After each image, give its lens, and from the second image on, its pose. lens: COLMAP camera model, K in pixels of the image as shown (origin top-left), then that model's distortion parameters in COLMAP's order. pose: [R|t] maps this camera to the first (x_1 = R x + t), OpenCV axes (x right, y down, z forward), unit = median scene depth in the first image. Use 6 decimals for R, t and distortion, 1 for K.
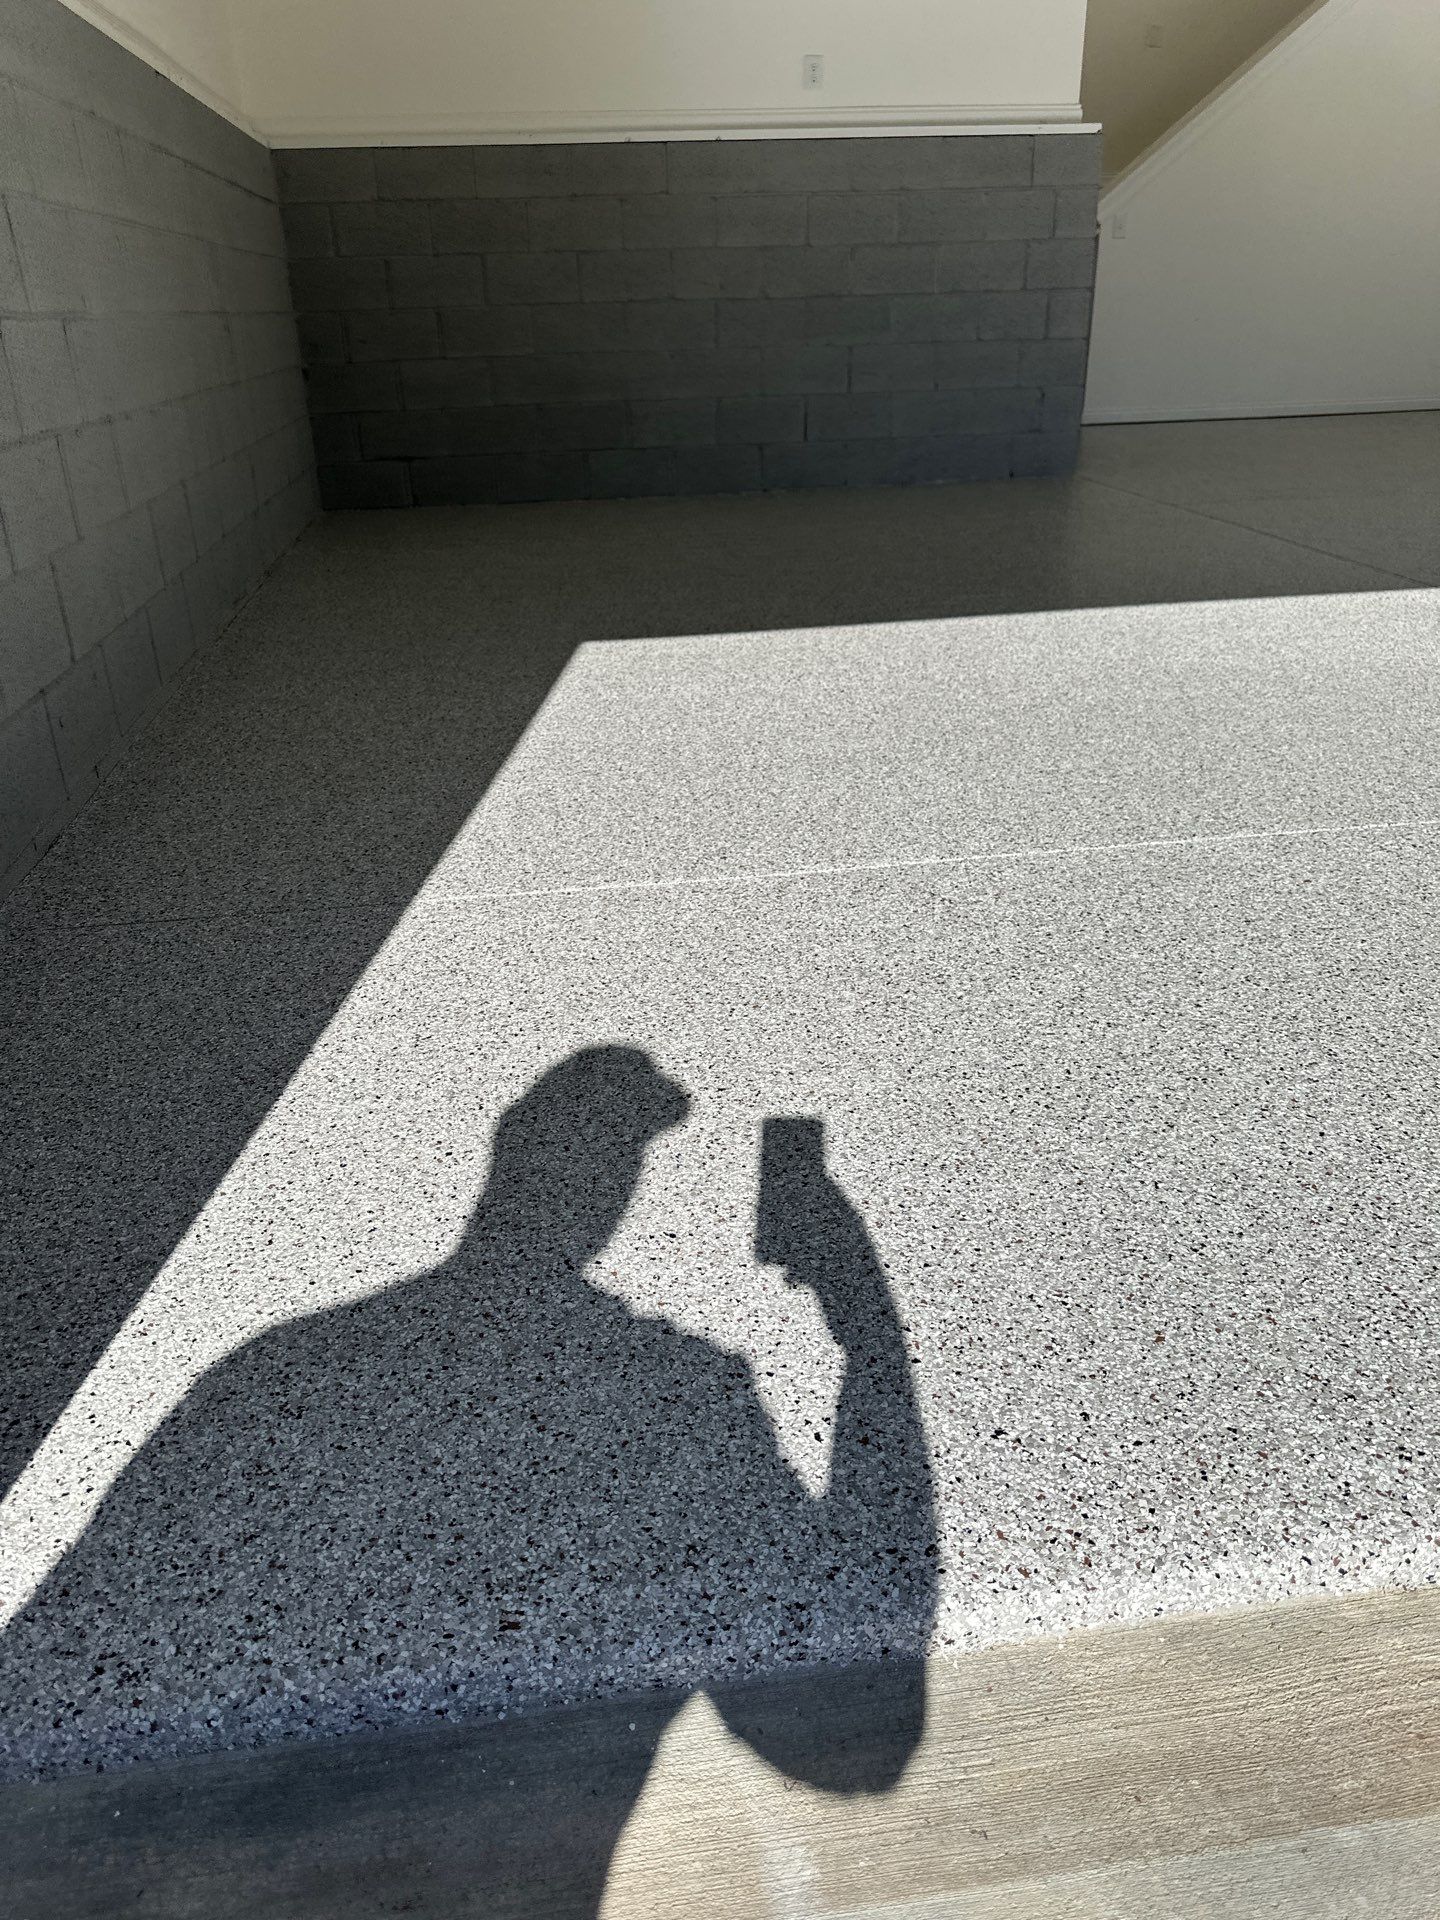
lens RADIAL K [[1353.8, 0, 714.6], [0, 1353.8, 953.5], [0, 0, 1]] dist [0.021928, -0.046856]
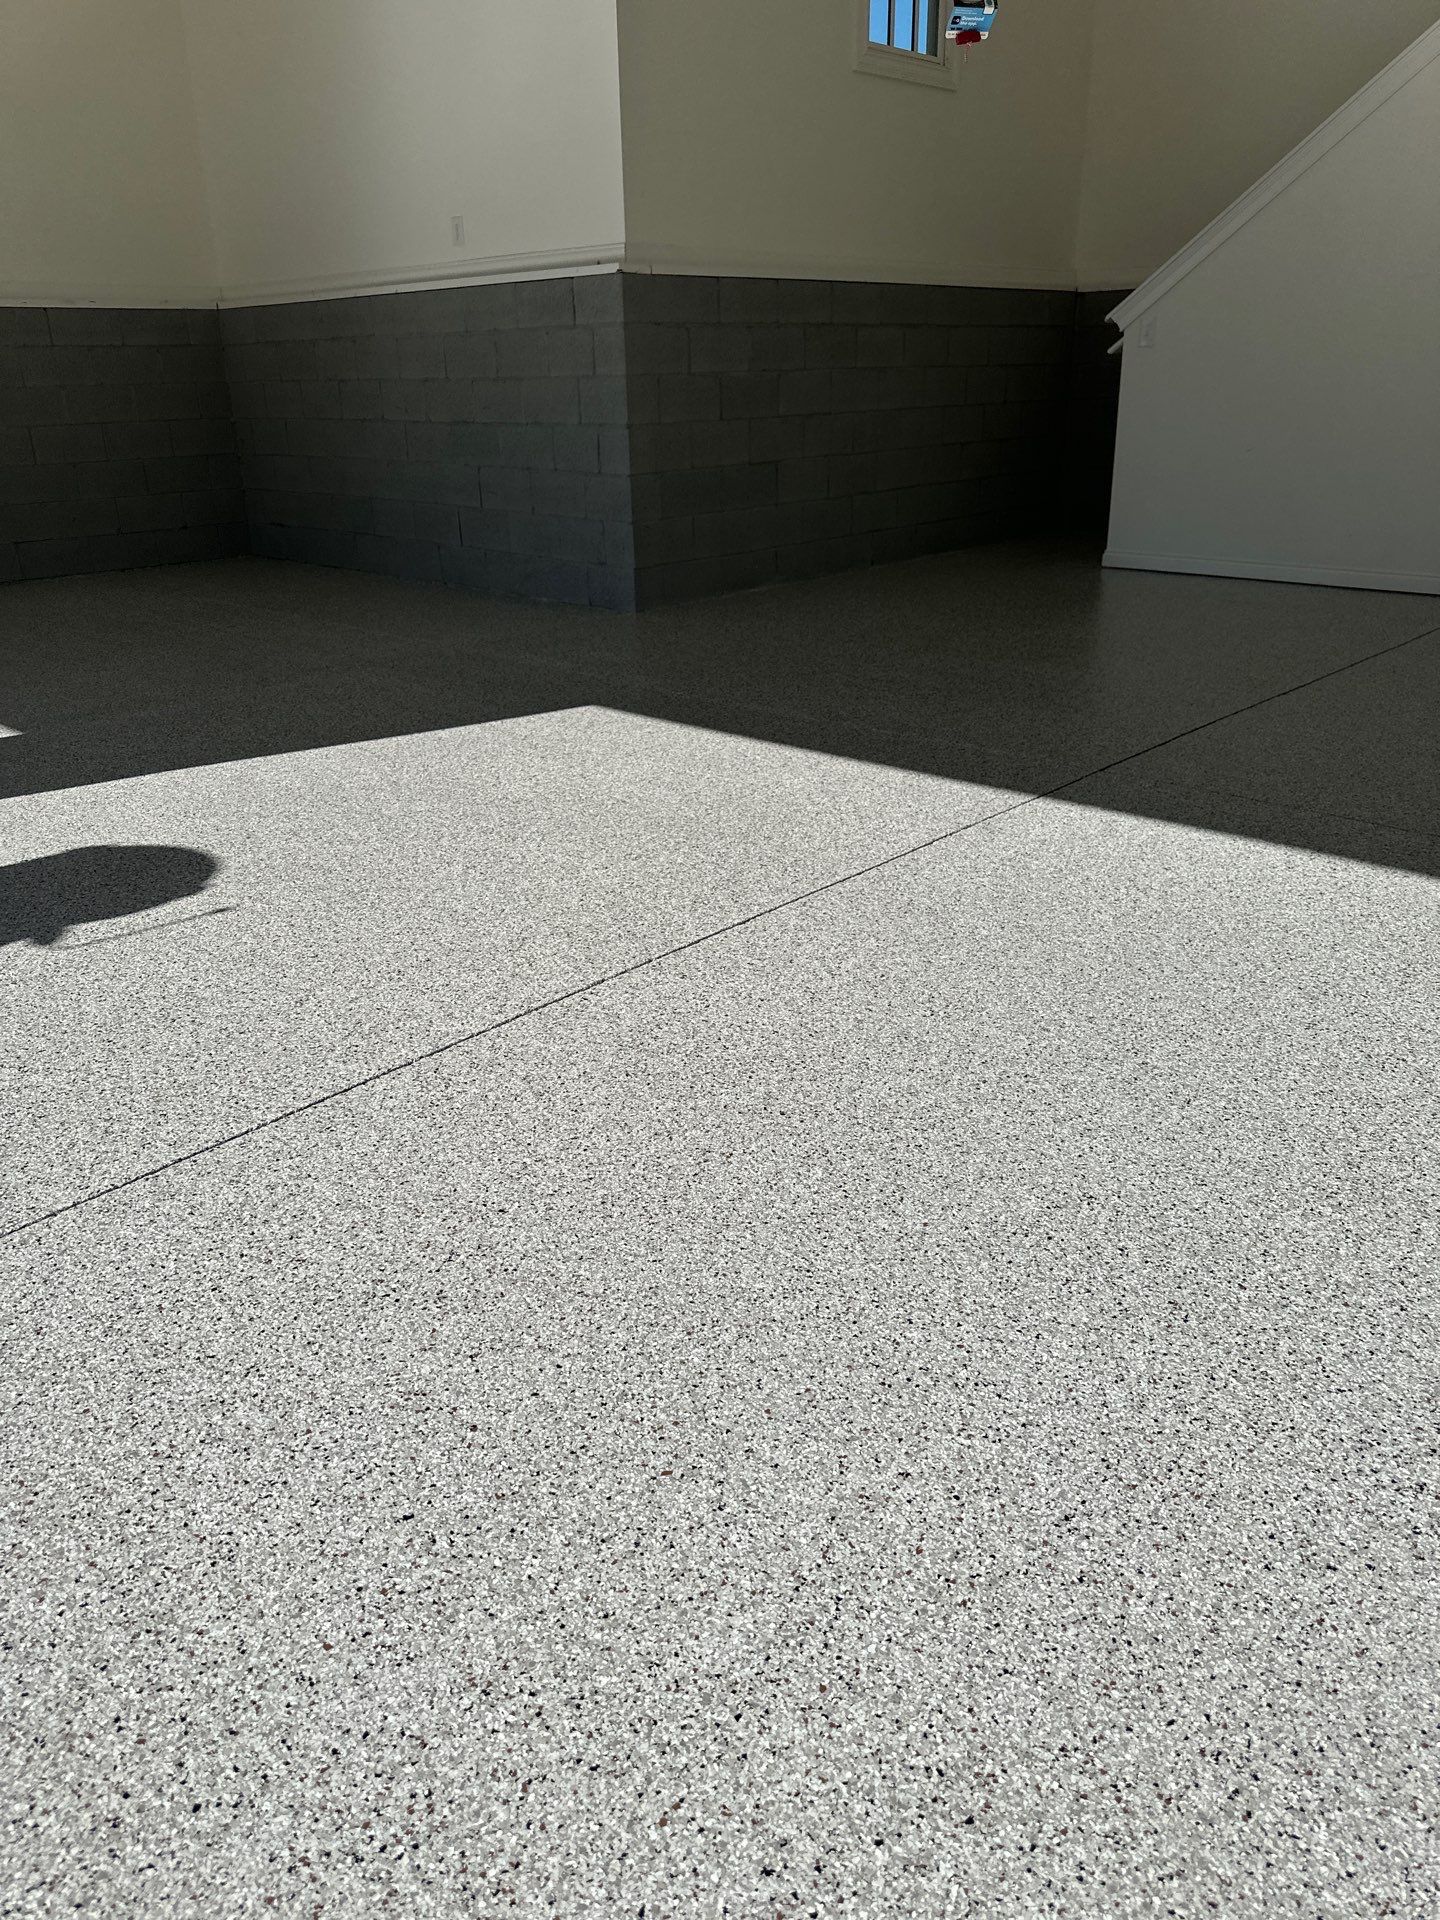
lens RADIAL K [[1353.8, 0, 732.8], [0, 1353.8, 937.8], [0, 0, 1]] dist [0.021928, -0.046856]
pose [[0.617940, 0.319436, -0.718409, 7.855700], [-0.340819, 0.932262, 0.121368, -2.029955], [0.708514, 0.169849, 0.684952, 3.133156]]
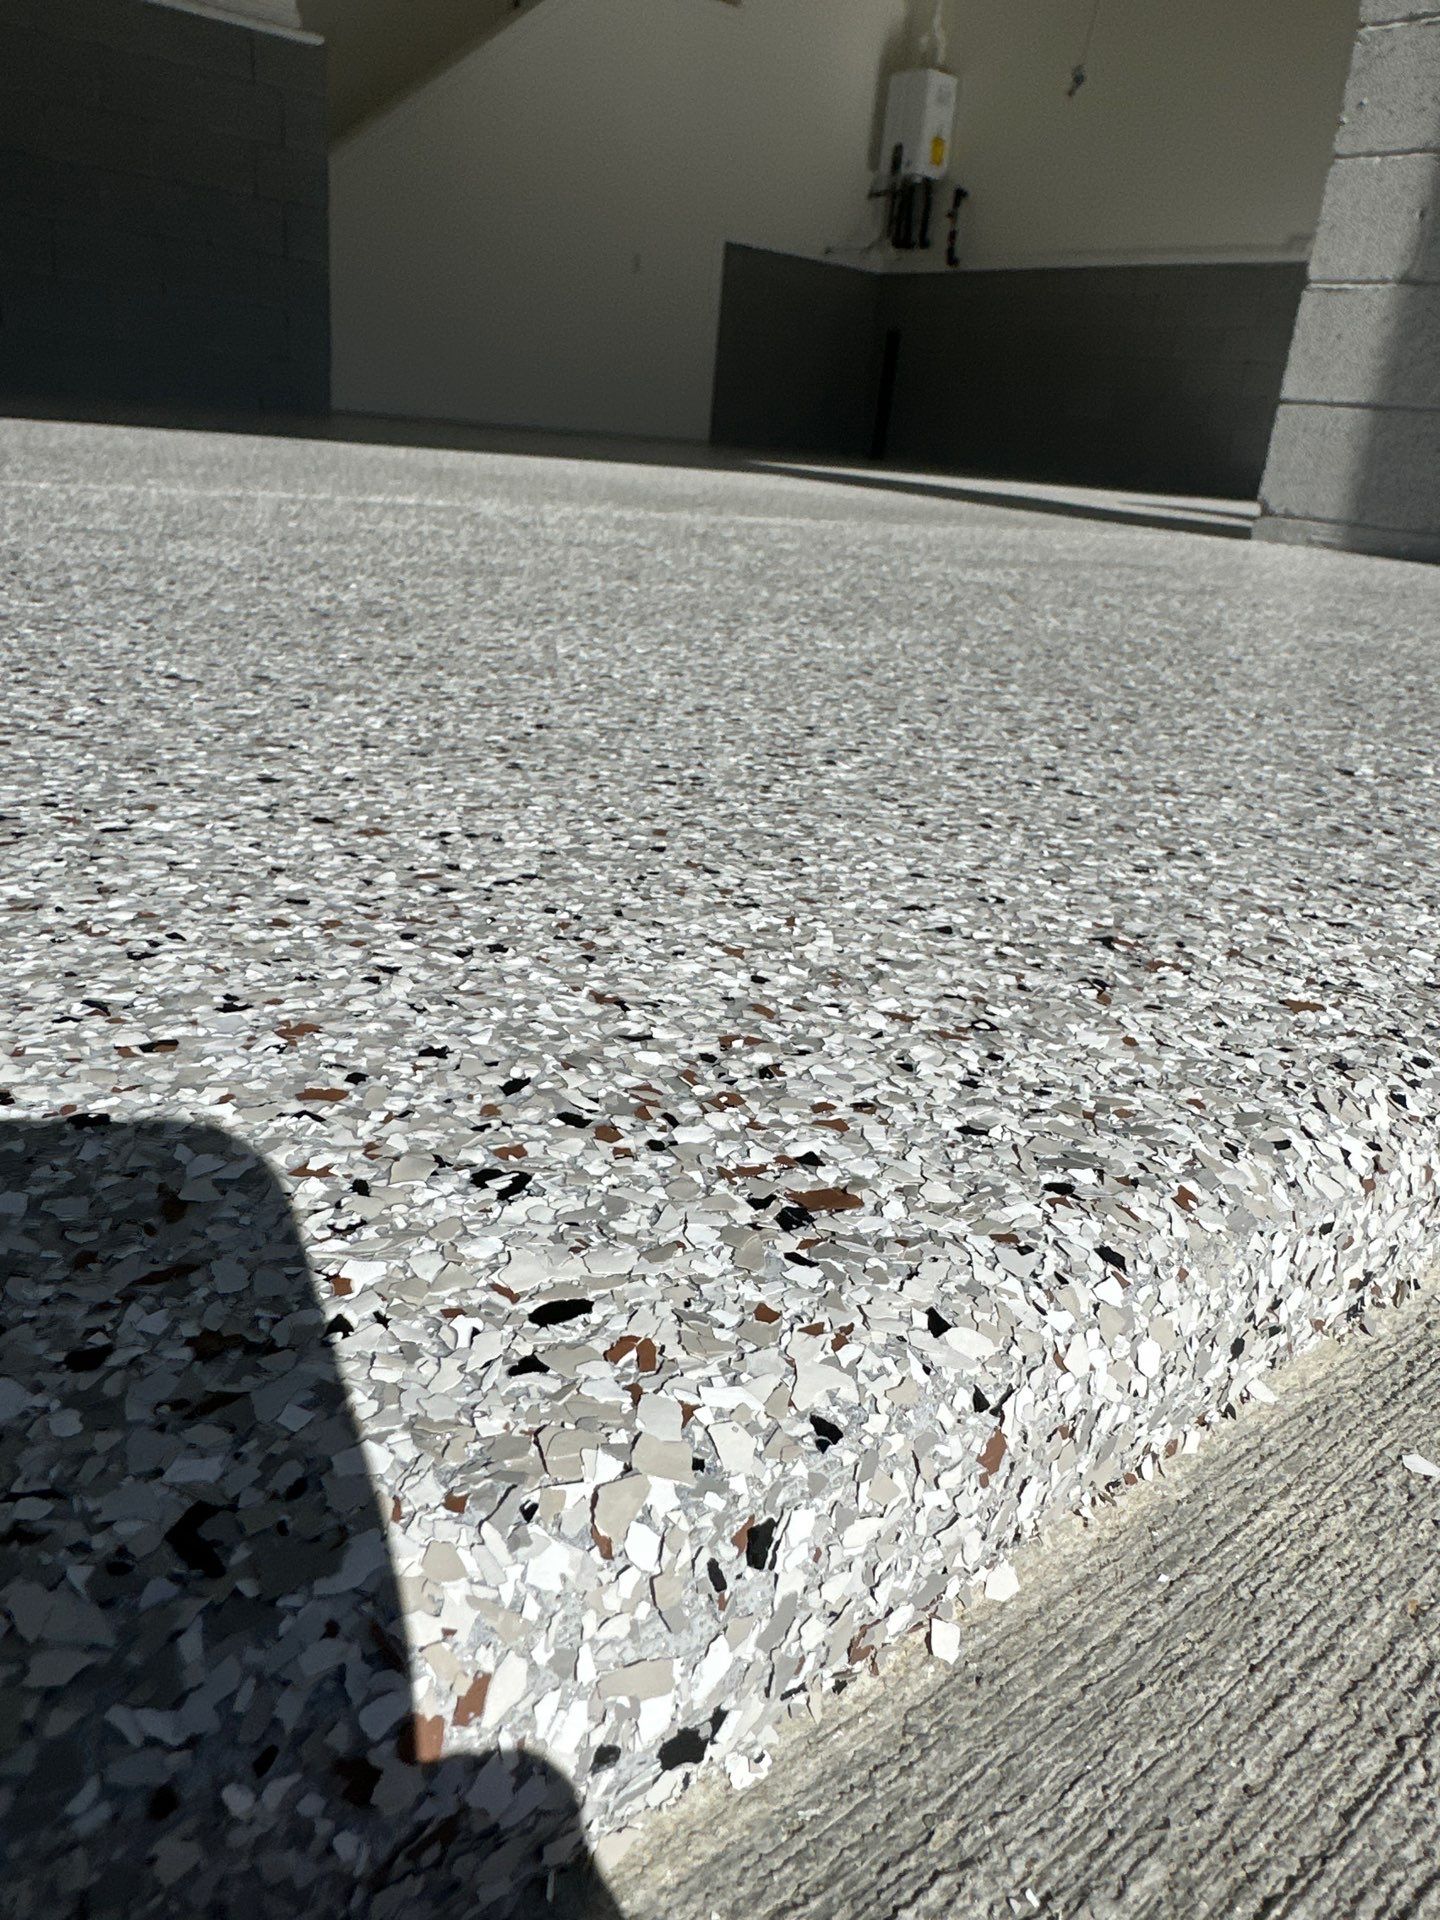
lens RADIAL K [[1353.8, 0, 727.2], [0, 1353.8, 966.2], [0, 0, 1]] dist [0.021928, -0.046856]
pose [[0.841715, -0.102053, 0.530189, -0.244196], [0.127534, 0.991767, -0.011571, 0.431818], [-0.524643, 0.077356, 0.847800, 0.783359]]
